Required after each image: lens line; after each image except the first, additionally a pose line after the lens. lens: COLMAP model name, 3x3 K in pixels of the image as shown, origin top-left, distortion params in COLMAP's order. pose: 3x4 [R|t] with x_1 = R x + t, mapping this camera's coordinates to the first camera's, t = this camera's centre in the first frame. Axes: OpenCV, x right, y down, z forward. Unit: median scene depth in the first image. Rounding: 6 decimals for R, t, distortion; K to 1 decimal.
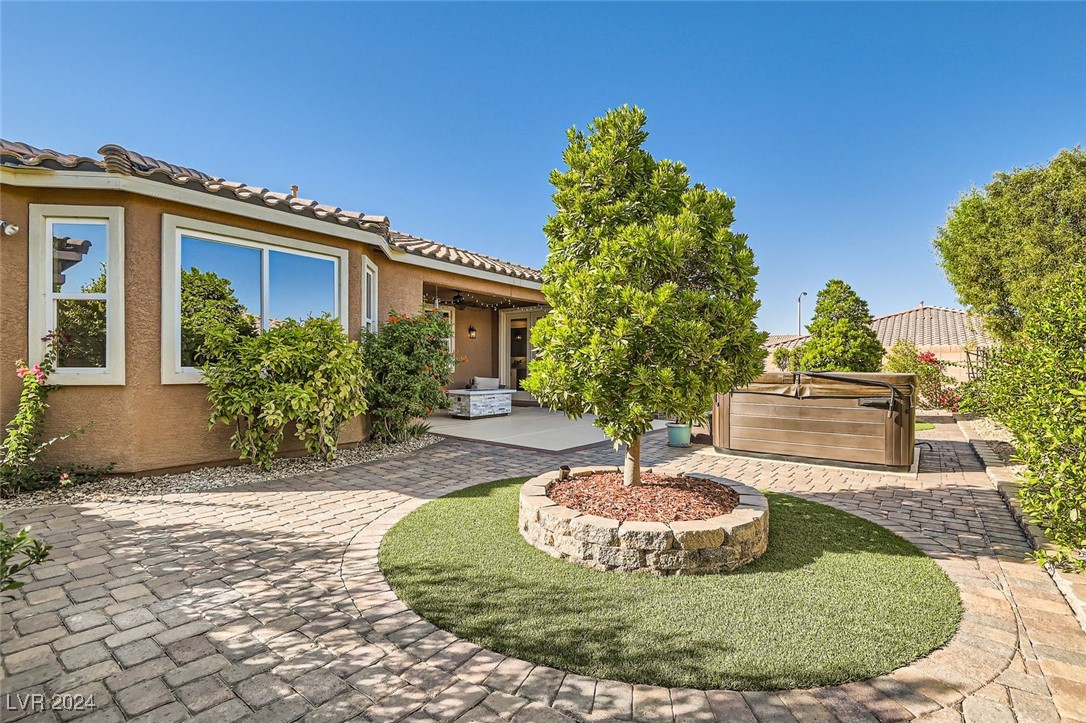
lens RADIAL K [[499.4, 0, 540.8], [0, 499.4, 361.9], [0, 0, 1]] dist [0.019930, -0.019826]
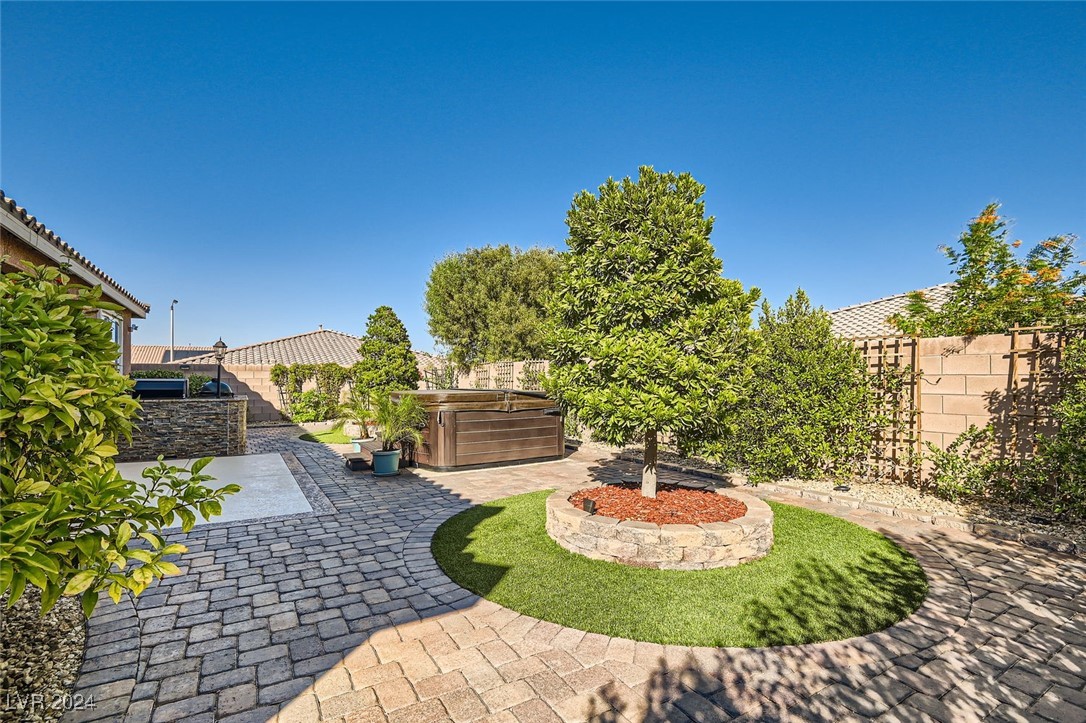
lens RADIAL K [[499.4, 0, 540.8], [0, 499.4, 361.9], [0, 0, 1]] dist [0.019930, -0.019826]
pose [[0.372620, 0.023066, 0.927697, -1.514885], [0.002330, 0.999665, -0.025791, -0.048850], [-0.927981, 0.011772, 0.372441, 1.251879]]
